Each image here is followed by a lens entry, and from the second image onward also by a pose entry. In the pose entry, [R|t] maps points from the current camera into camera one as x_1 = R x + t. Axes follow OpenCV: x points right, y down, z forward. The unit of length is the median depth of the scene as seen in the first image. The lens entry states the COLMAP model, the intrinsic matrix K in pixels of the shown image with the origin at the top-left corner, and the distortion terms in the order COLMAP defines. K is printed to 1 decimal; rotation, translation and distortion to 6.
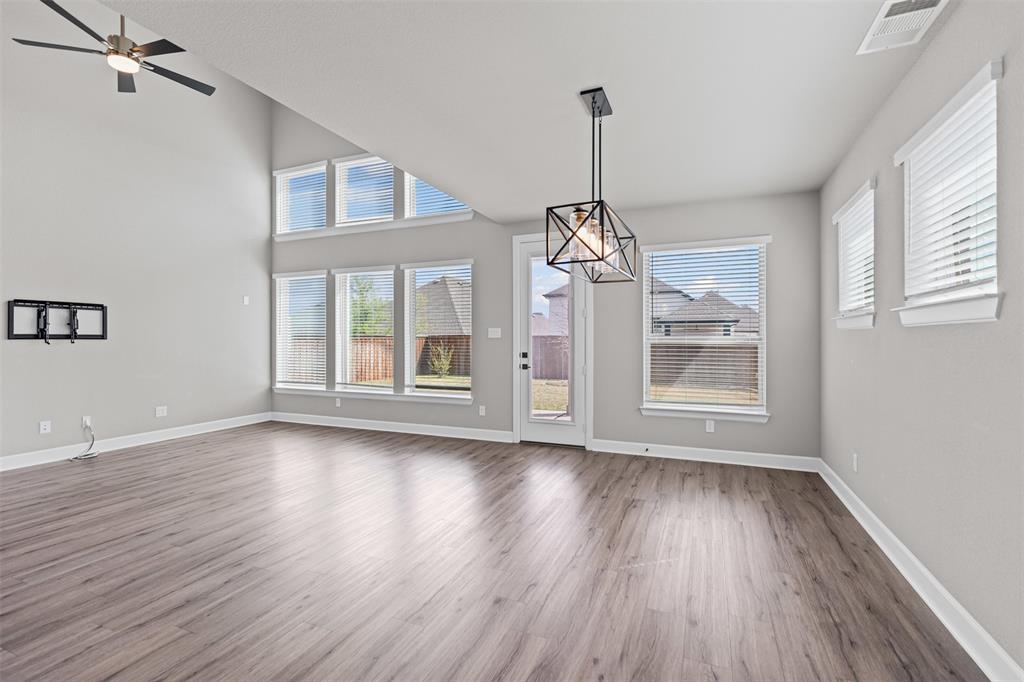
lens RADIAL K [[464.4, 0, 512.0], [0, 464.4, 341.0], [0, 0, 1]] dist [0.005336, 0.000524]
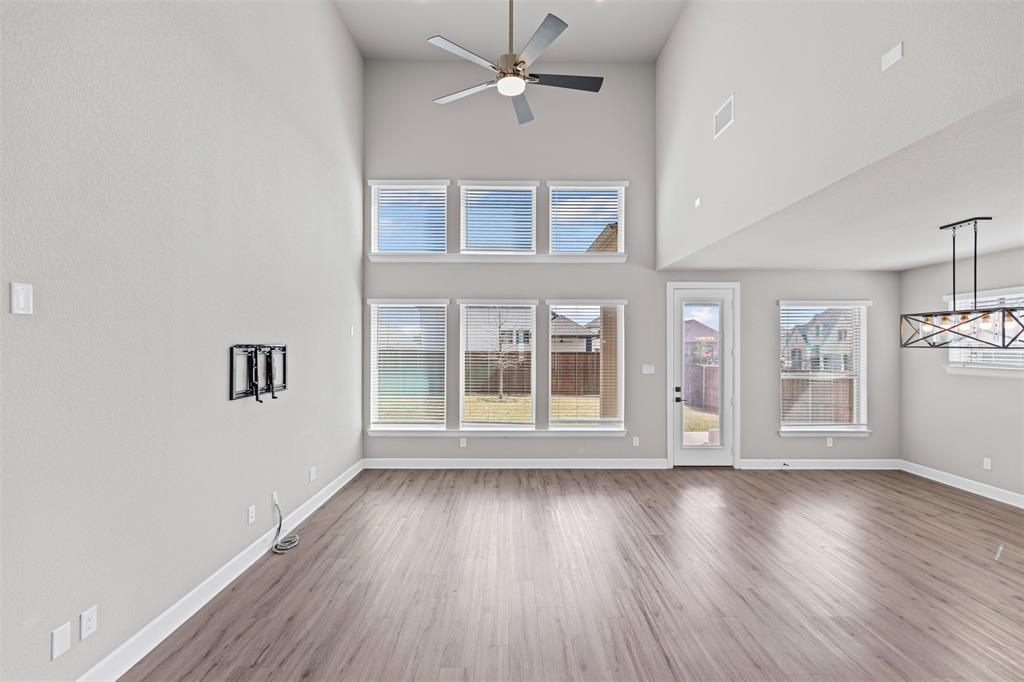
lens RADIAL K [[460.6, 0, 508.6], [0, 460.6, 346.4], [0, 0, 1]] dist [0.006392, 0.001023]
pose [[0.915849, 0.002859, 0.401512, -0.846059], [-0.002158, 0.999995, -0.002198, -0.074623], [-0.401517, 0.001147, 0.915851, 0.152861]]
